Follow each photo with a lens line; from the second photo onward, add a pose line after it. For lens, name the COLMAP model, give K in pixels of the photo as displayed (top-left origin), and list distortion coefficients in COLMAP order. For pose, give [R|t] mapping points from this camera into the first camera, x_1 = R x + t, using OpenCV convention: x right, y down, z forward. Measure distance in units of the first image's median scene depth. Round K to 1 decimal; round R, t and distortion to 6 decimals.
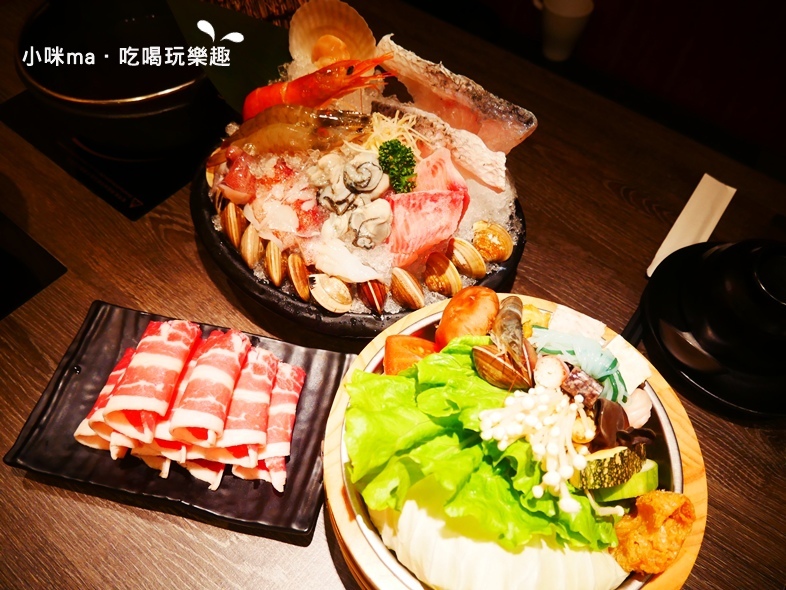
lens RADIAL K [[669.8, 0, 393.0], [0, 669.8, 295.0], [0, 0, 1]] dist [-0.005301, -0.002779]
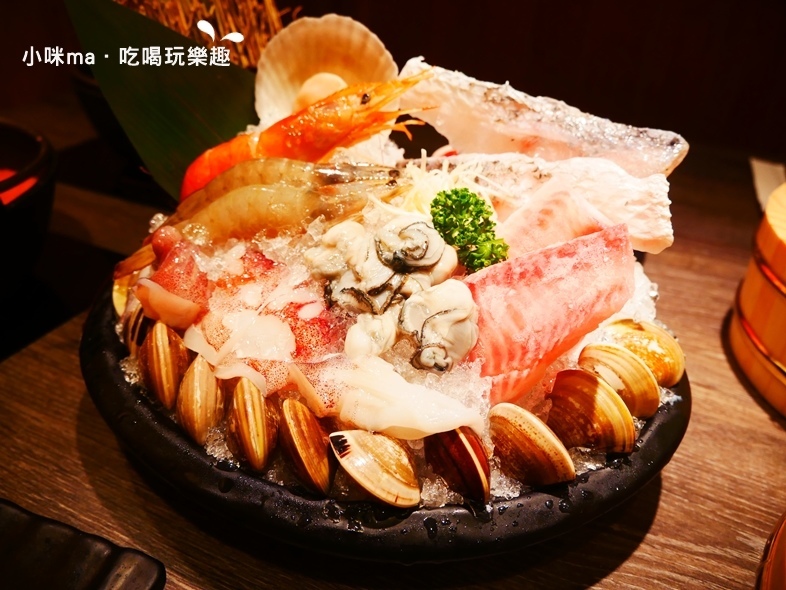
lens RADIAL K [[669.8, 0, 393.0], [0, 669.8, 295.0], [0, 0, 1]] dist [-0.005301, -0.002779]
pose [[0.988122, -0.068272, 0.137670, -0.136152], [0.116508, 0.917007, -0.381477, 0.066054], [-0.100201, 0.392986, 0.914069, 0.507855]]
